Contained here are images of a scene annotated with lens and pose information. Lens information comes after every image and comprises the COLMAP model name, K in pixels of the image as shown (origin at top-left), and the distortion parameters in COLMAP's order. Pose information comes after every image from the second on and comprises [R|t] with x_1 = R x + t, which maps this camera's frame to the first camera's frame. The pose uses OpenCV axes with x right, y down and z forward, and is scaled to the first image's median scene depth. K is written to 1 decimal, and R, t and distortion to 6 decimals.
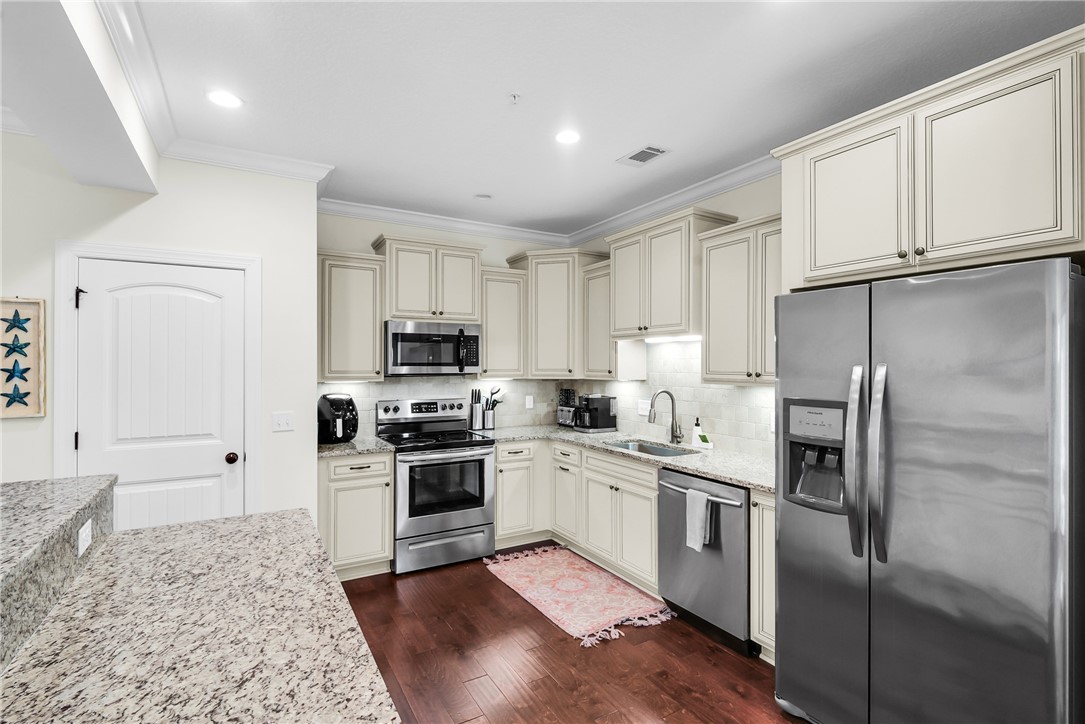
lens RADIAL K [[512.7, 0, 543.5], [0, 512.7, 361.6], [0, 0, 1]] dist [-0.001875, -0.001322]
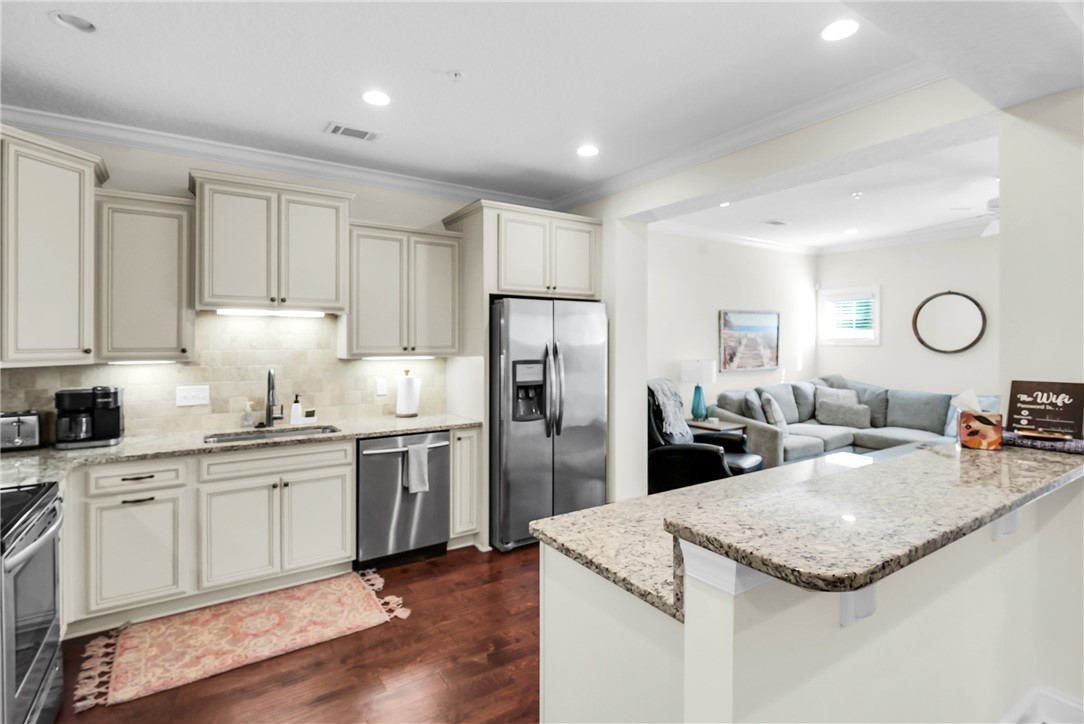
lens RADIAL K [[512.2, 0, 546.5], [0, 512.2, 343.0], [0, 0, 1]] dist [-0.001875, -0.001322]
pose [[-0.044786, -0.003329, 0.998991, -0.743907], [-0.005225, 0.999982, 0.003098, 0.004815], [-0.998983, -0.005081, -0.044802, 0.602663]]
